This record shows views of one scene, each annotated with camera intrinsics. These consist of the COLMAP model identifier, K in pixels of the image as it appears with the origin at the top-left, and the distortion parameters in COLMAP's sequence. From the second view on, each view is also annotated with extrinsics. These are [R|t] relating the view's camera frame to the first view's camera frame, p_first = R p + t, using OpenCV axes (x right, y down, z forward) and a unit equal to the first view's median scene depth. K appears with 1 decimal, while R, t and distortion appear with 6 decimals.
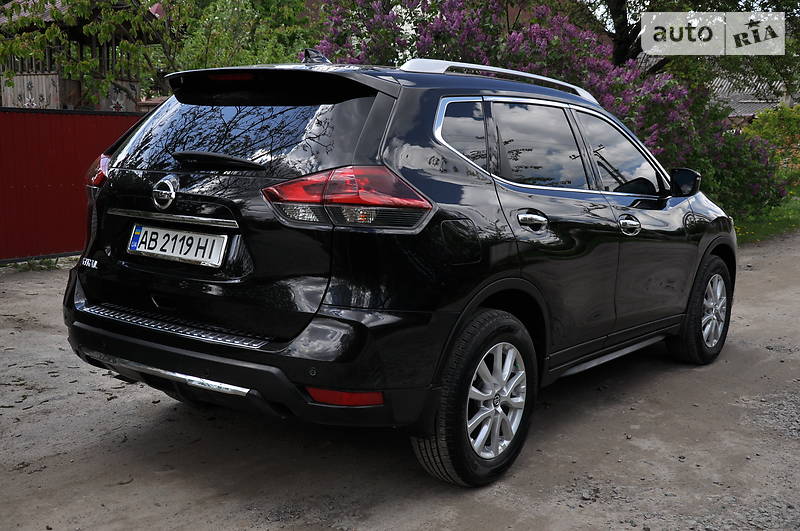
lens RADIAL K [[971.2, 0, 395.4], [0, 971.2, 282.8], [0, 0, 1]] dist [0.121826, 0.000000]
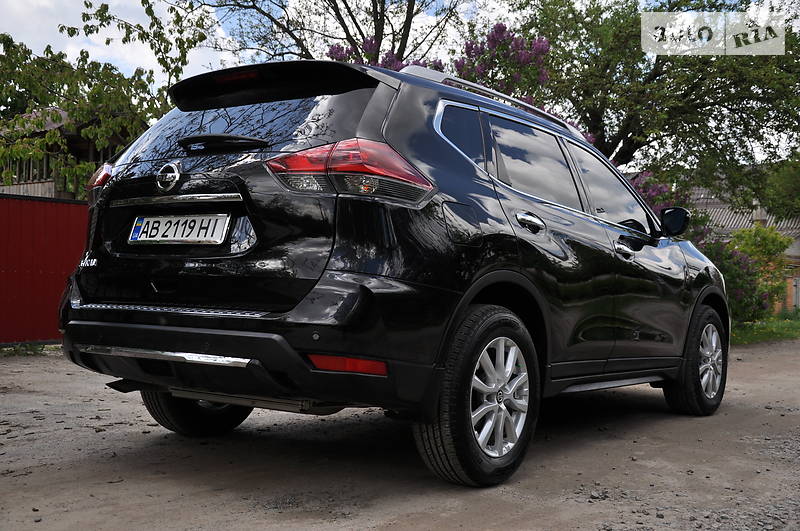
lens RADIAL K [[971.2, 0, 395.6], [0, 971.2, 271.4], [0, 0, 1]] dist [0.121826, 0.000000]
pose [[0.999845, -0.001286, 0.017565, -0.018201], [0.004229, 0.985683, -0.168558, 0.164332], [-0.017097, 0.168607, 0.985535, 0.015677]]
